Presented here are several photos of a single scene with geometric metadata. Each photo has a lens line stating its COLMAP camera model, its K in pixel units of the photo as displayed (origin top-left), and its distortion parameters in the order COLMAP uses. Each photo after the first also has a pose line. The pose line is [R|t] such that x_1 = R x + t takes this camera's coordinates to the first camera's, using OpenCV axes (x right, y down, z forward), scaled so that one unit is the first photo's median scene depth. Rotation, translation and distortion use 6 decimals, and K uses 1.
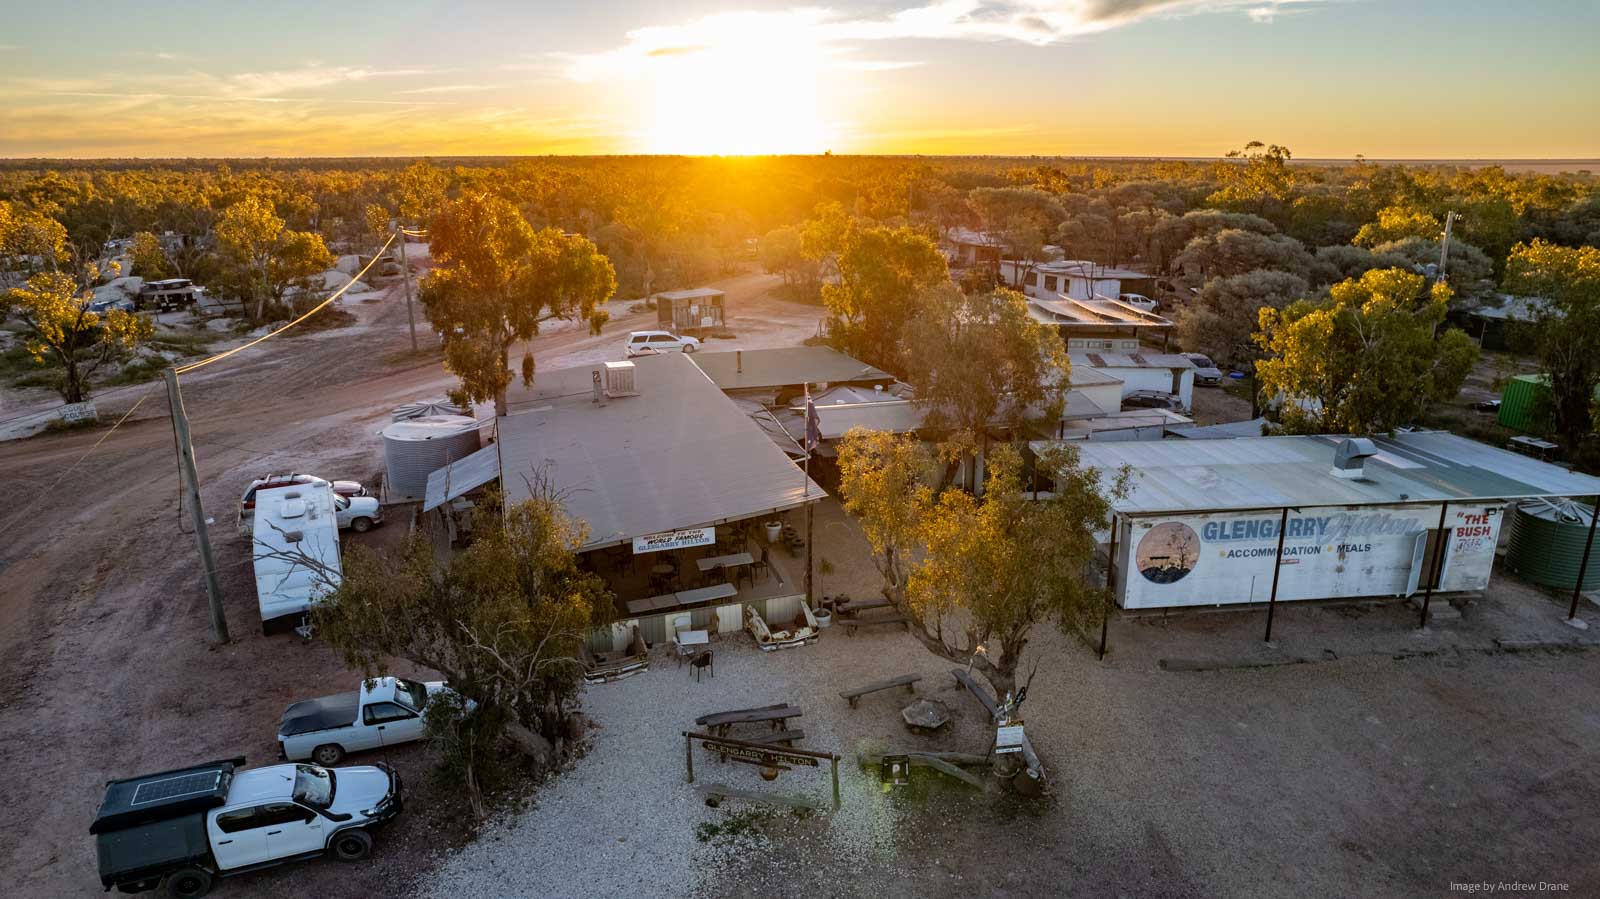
lens RADIAL K [[1031.5, 0, 800.0], [0, 1031.5, 449.5], [0, 0, 1]] dist [-0.087771, 0.074896]
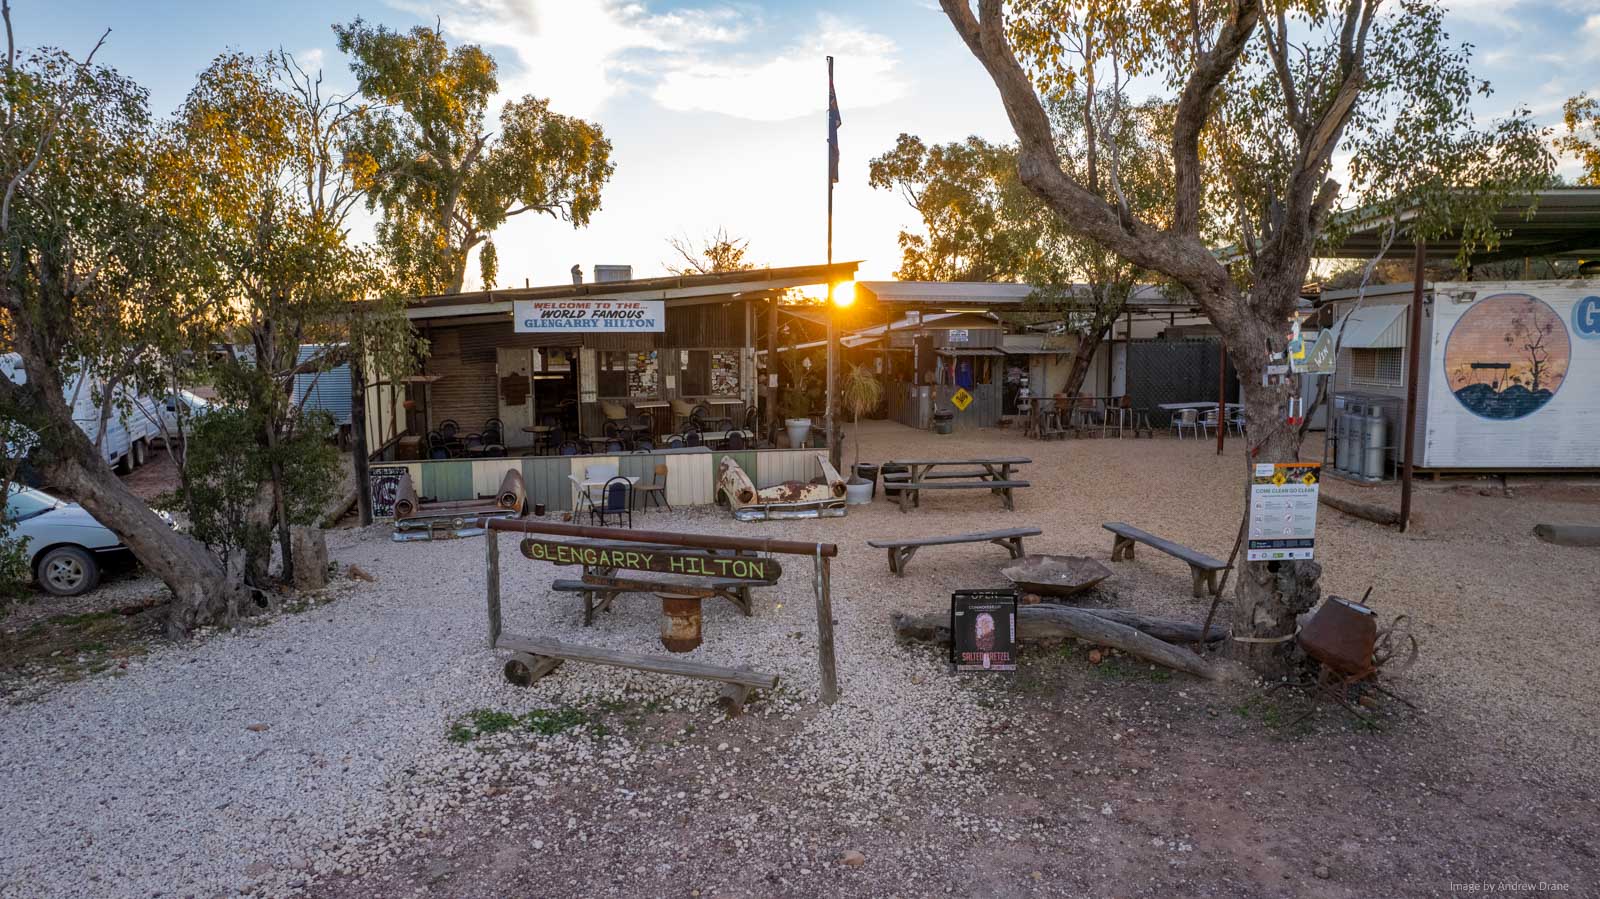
lens RADIAL K [[1031.5, 0, 800.0], [0, 1031.5, 449.5], [0, 0, 1]] dist [-0.087771, 0.074896]
pose [[0.995028, 0.010613, -0.099024, 0.062793], [-0.028179, 0.983676, -0.177727, 0.328896], [0.095521, 0.179634, 0.979085, 0.604250]]
